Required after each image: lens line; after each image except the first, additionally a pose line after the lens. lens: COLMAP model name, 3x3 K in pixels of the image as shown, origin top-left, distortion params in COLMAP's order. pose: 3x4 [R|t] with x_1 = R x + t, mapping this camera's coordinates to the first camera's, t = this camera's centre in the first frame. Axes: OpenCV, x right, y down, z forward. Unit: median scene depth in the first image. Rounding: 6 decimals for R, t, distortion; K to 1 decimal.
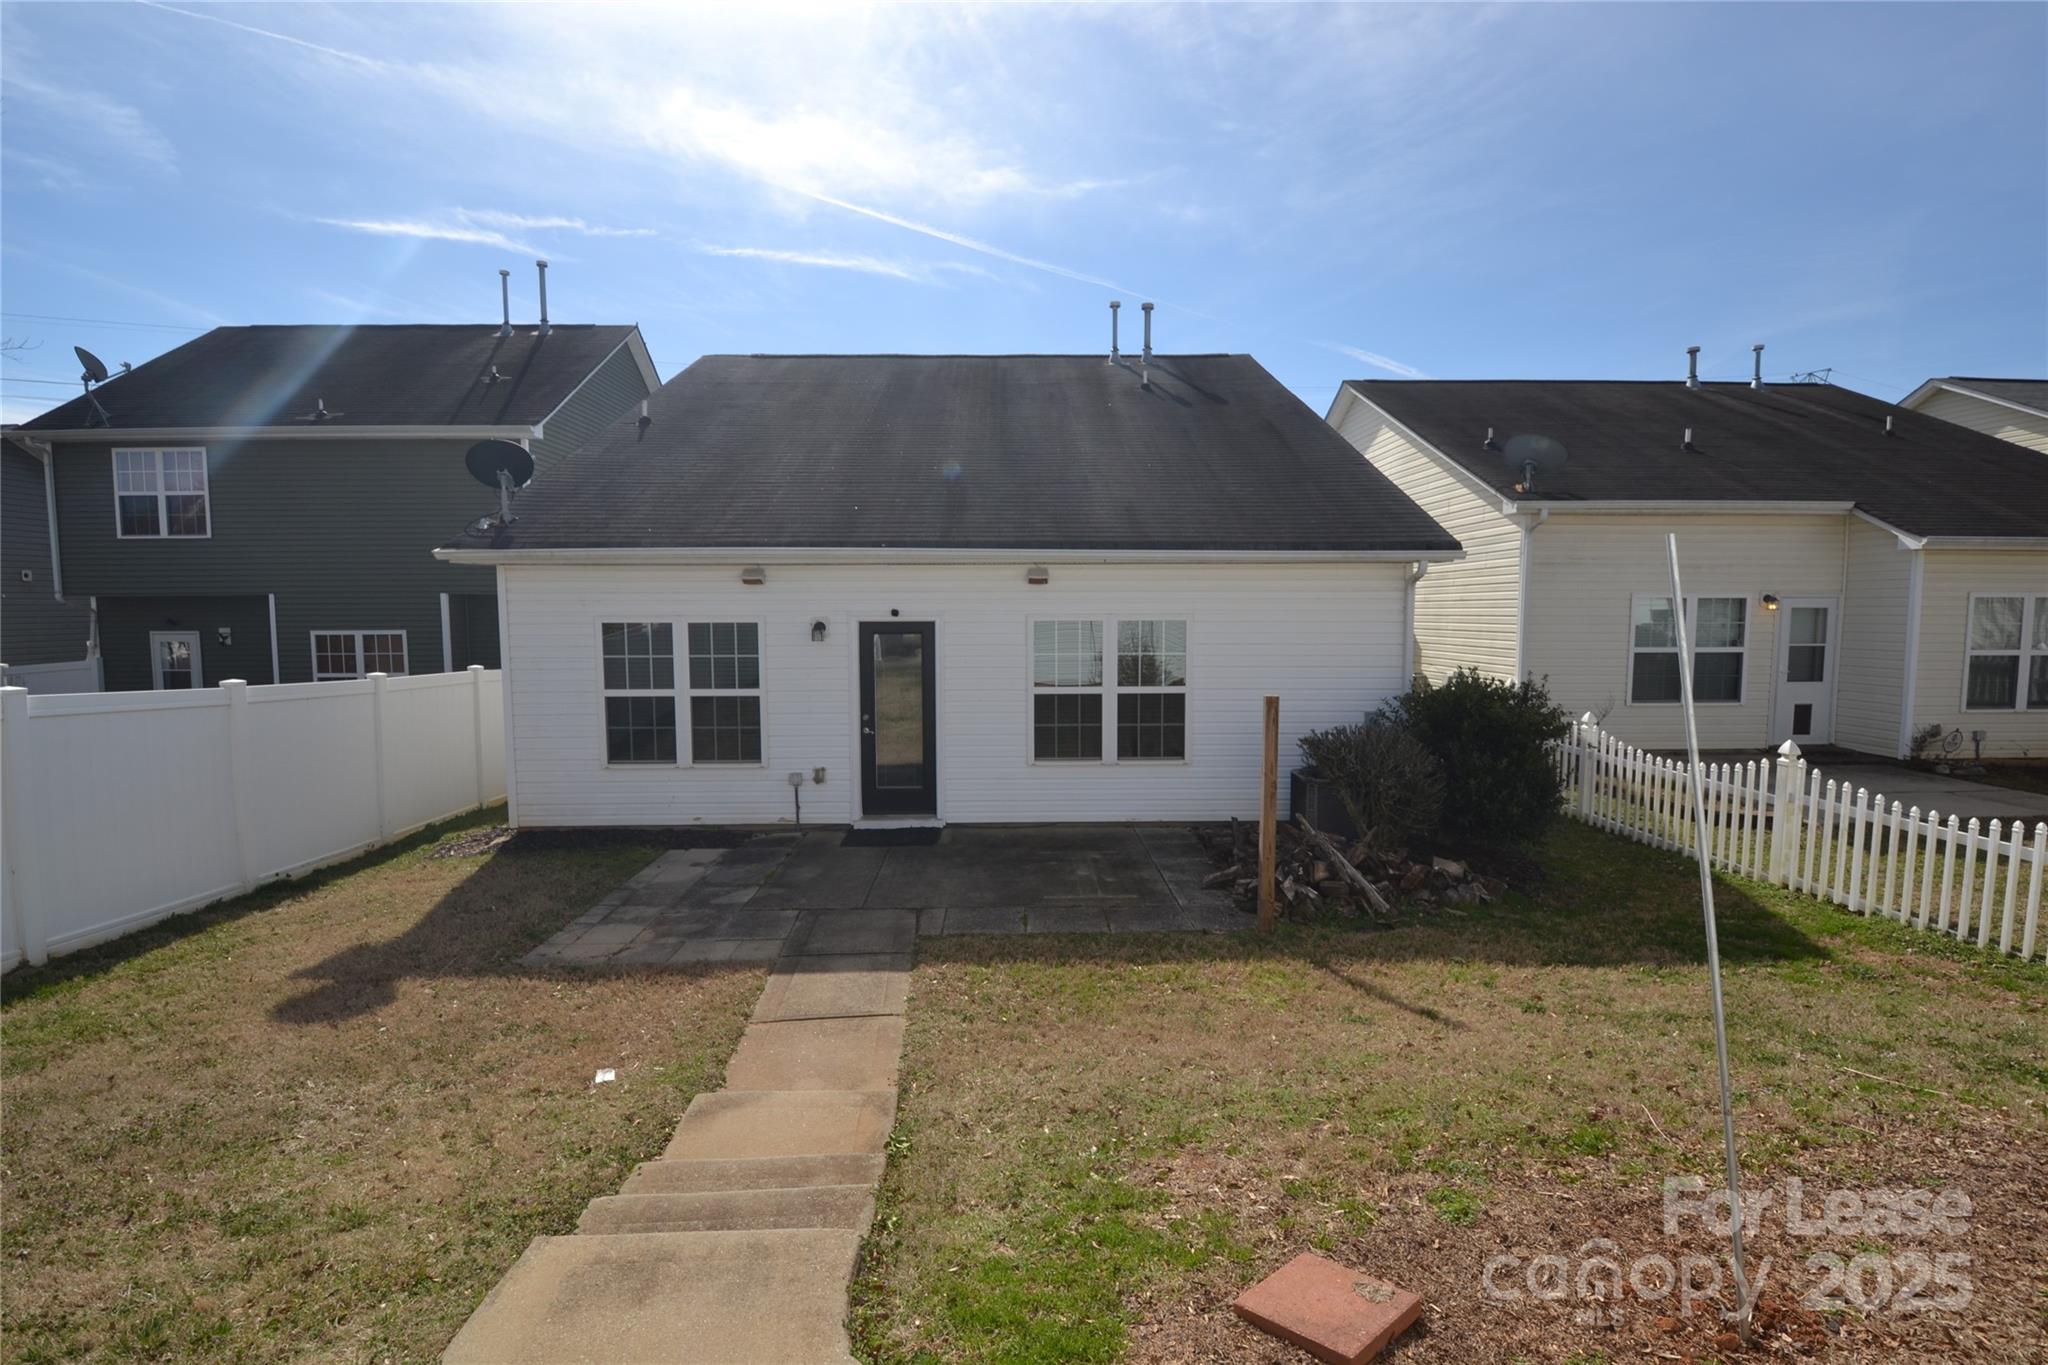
lens RADIAL K [[902.6, 0, 1018.0], [0, 902.6, 684.2], [0, 0, 1]] dist [0.021852, -0.028420]
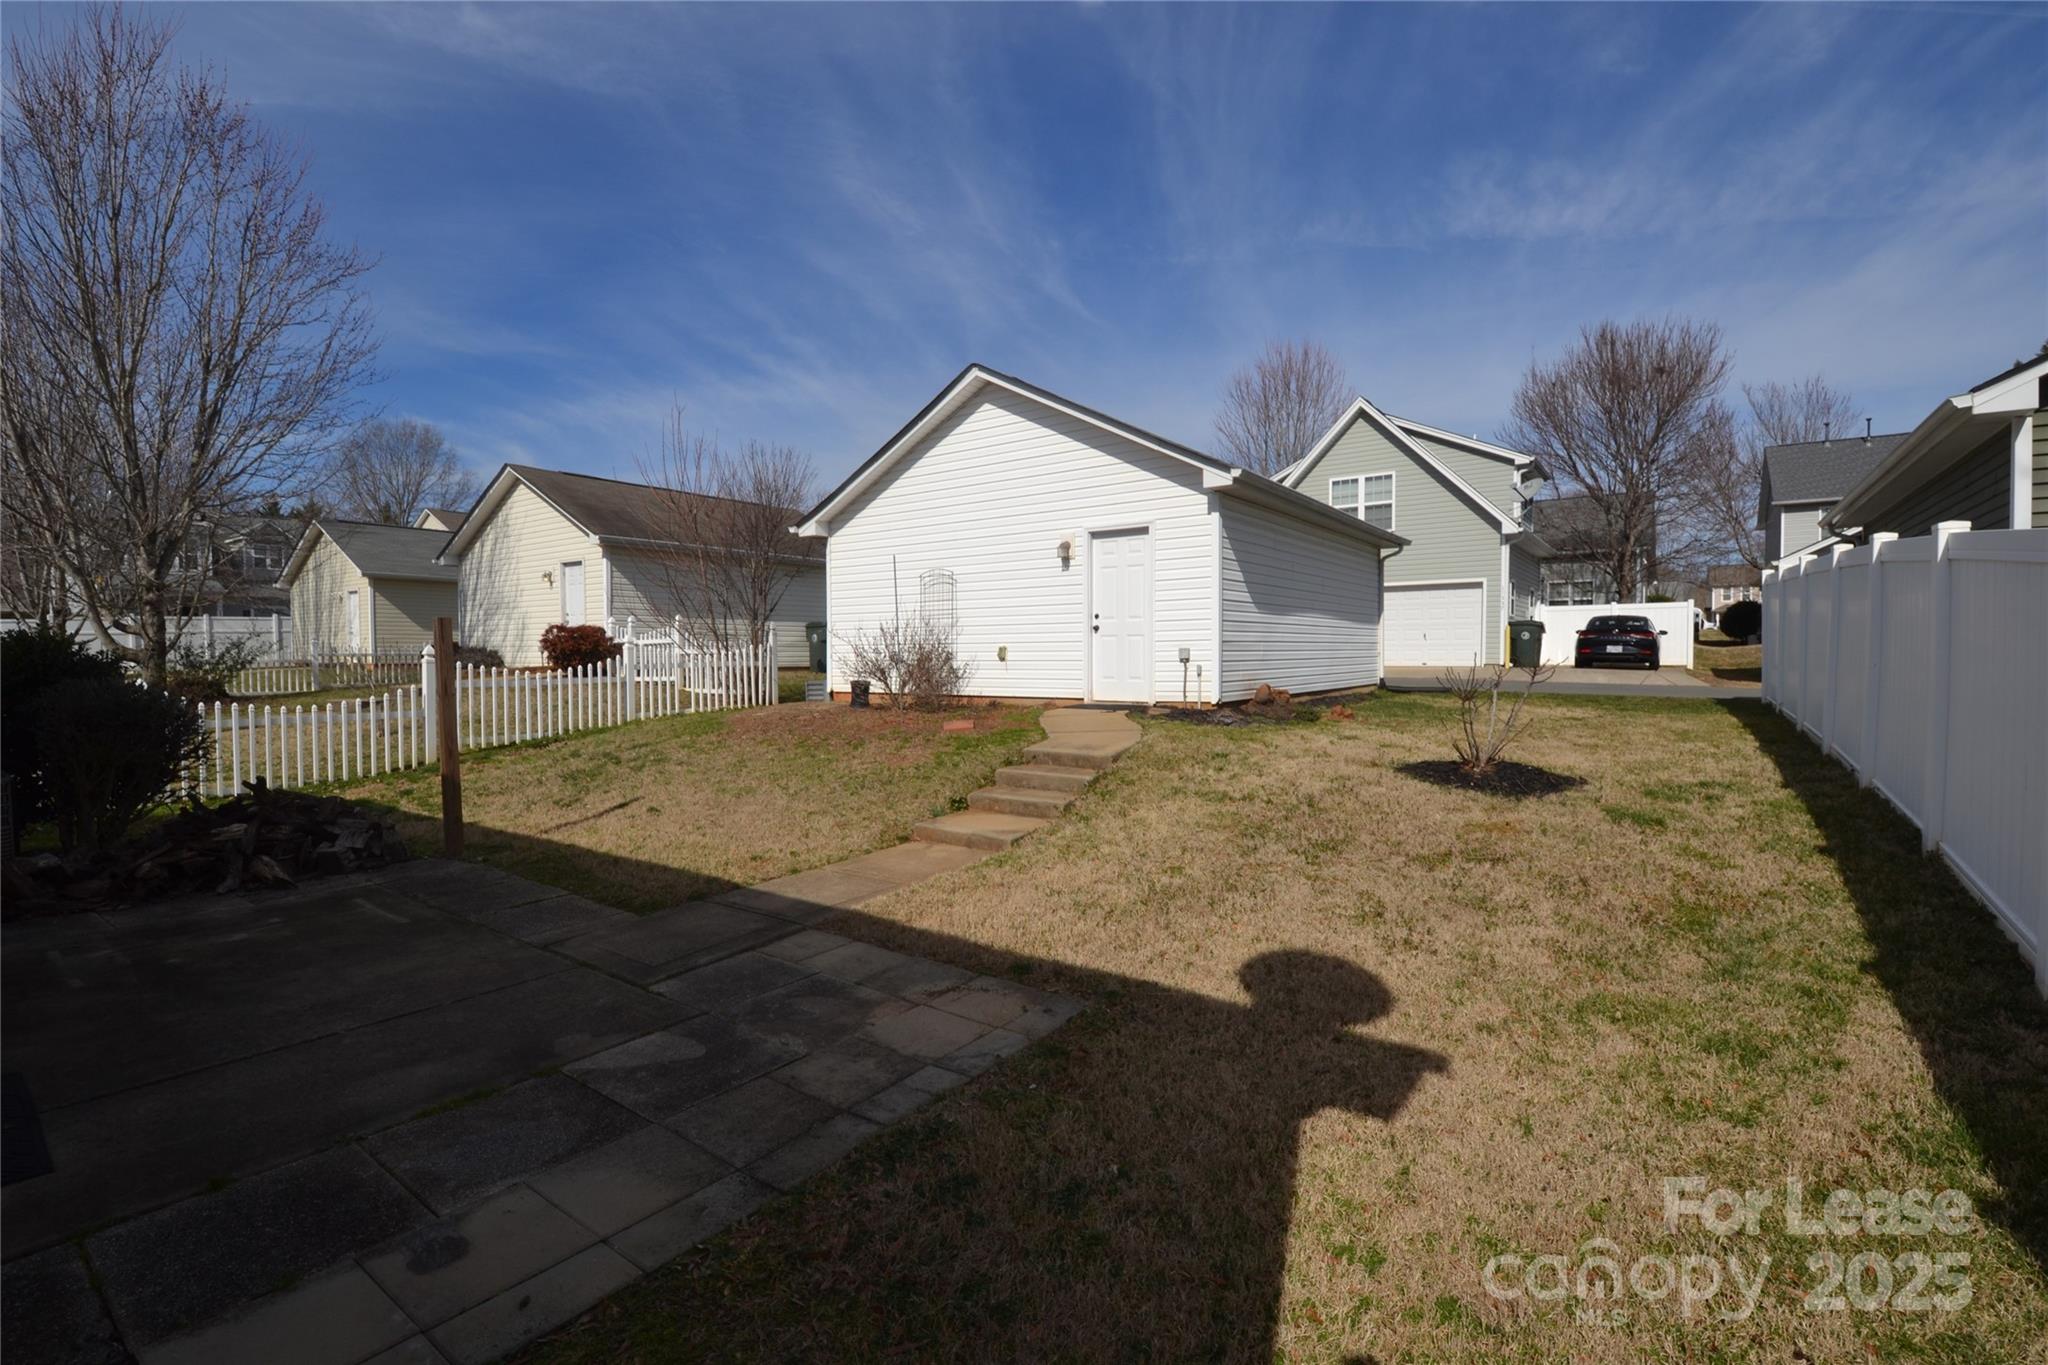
lens RADIAL K [[902.6, 0, 1018.0], [0, 902.6, 684.2], [0, 0, 1]] dist [0.021852, -0.028420]
pose [[-0.795861, -0.014389, 0.605308, -0.828326], [0.058115, 0.993287, 0.100022, 0.023383], [-0.602684, 0.114781, -0.789682, 1.395092]]
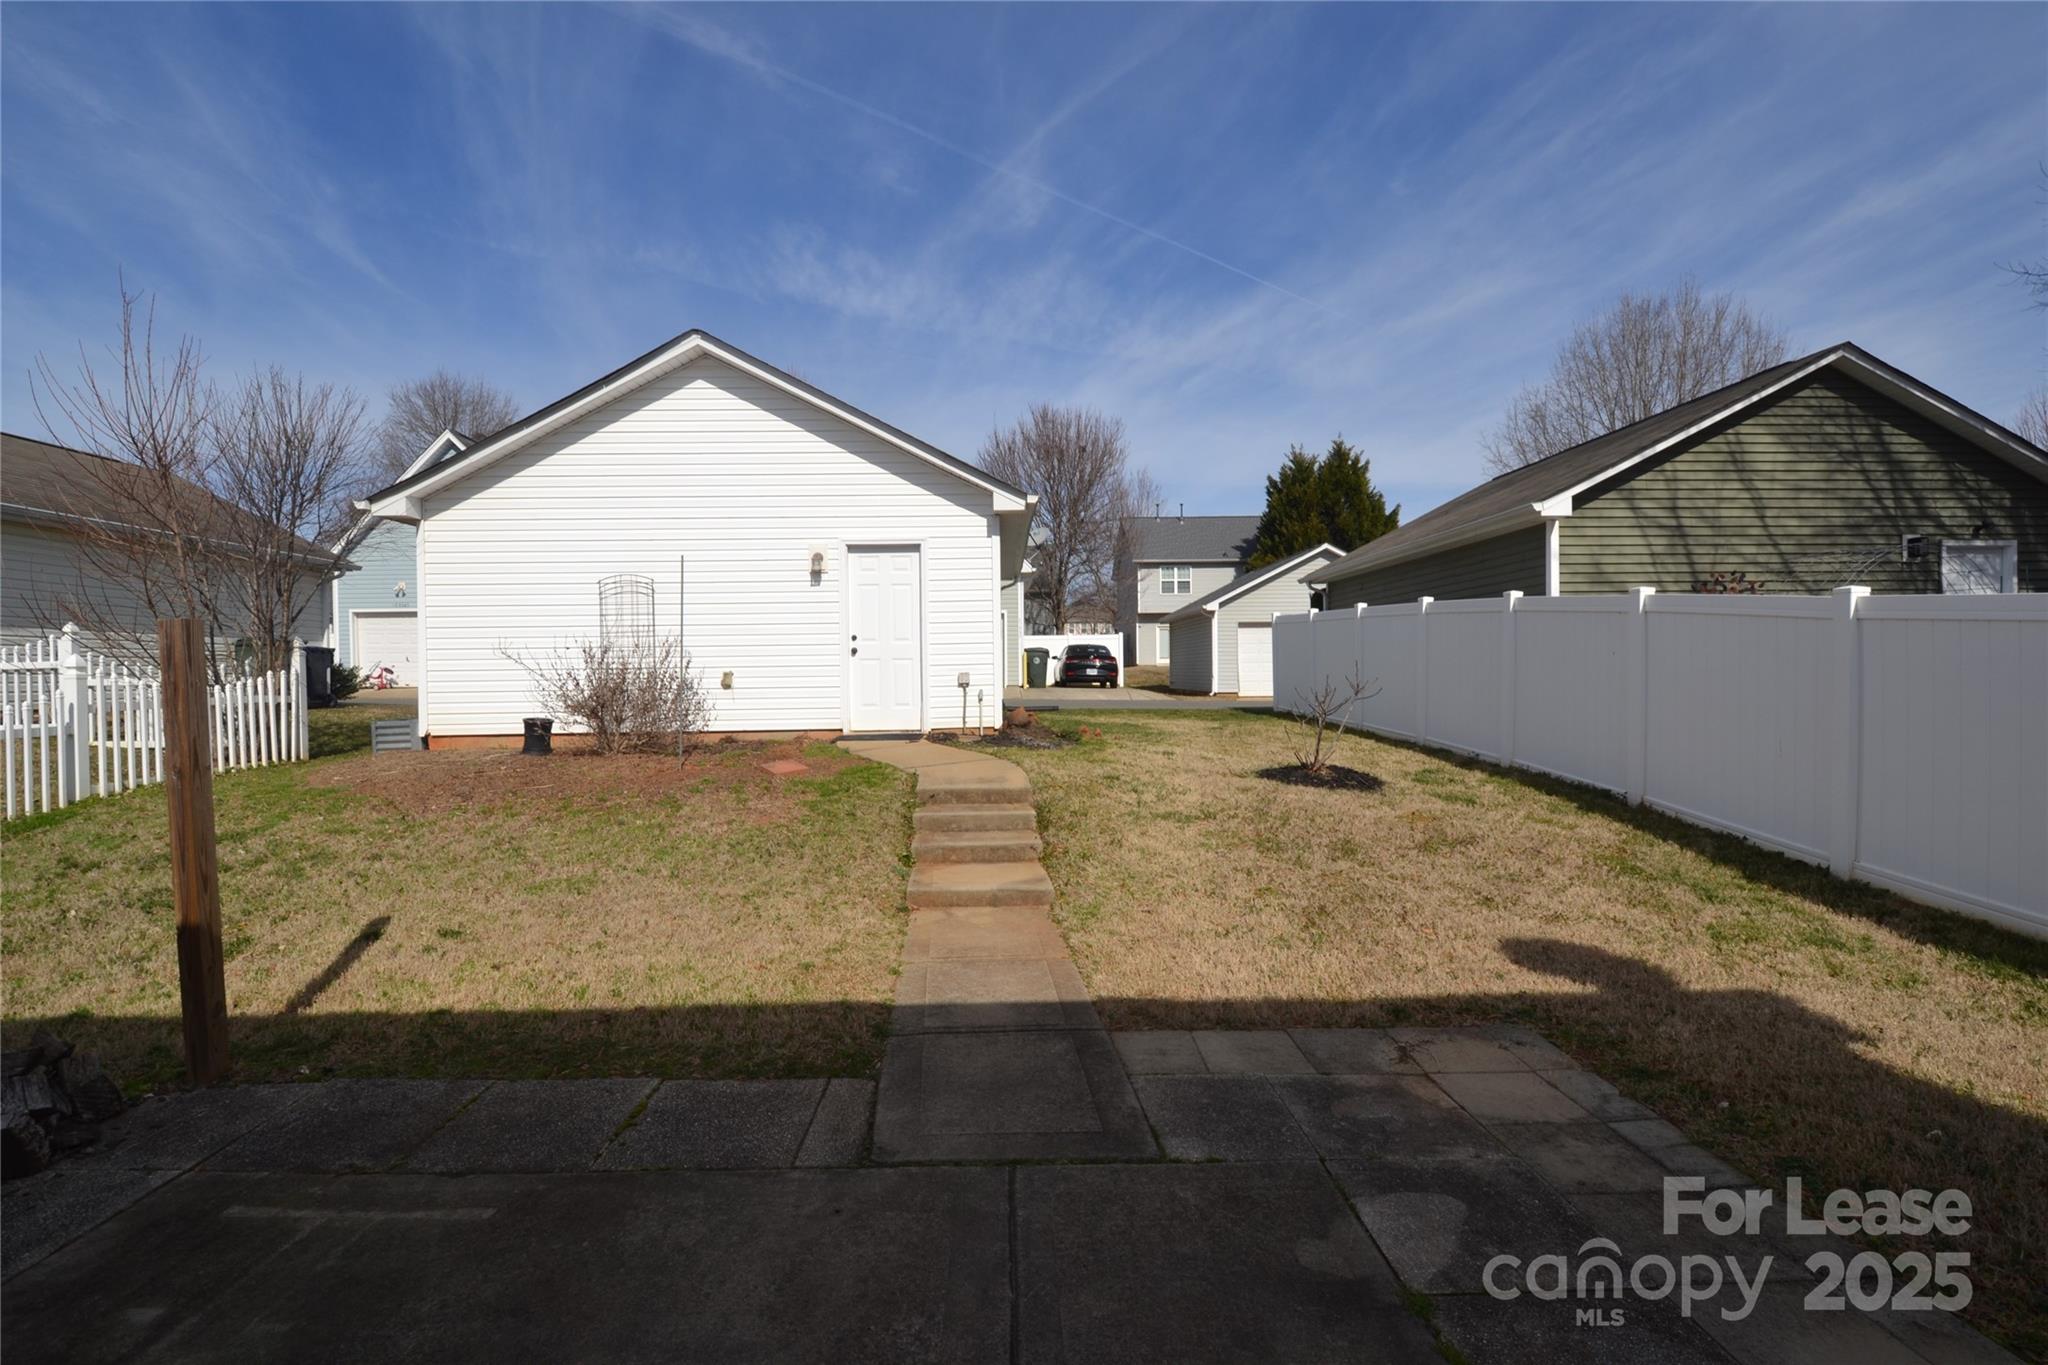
lens RADIAL K [[902.6, 0, 1018.0], [0, 902.6, 684.2], [0, 0, 1]] dist [0.021852, -0.028420]
pose [[-0.999902, 0.013797, -0.002505, -0.193616], [0.013485, 0.995103, 0.097917, 0.006767], [0.003844, 0.097873, -0.995191, 1.491009]]
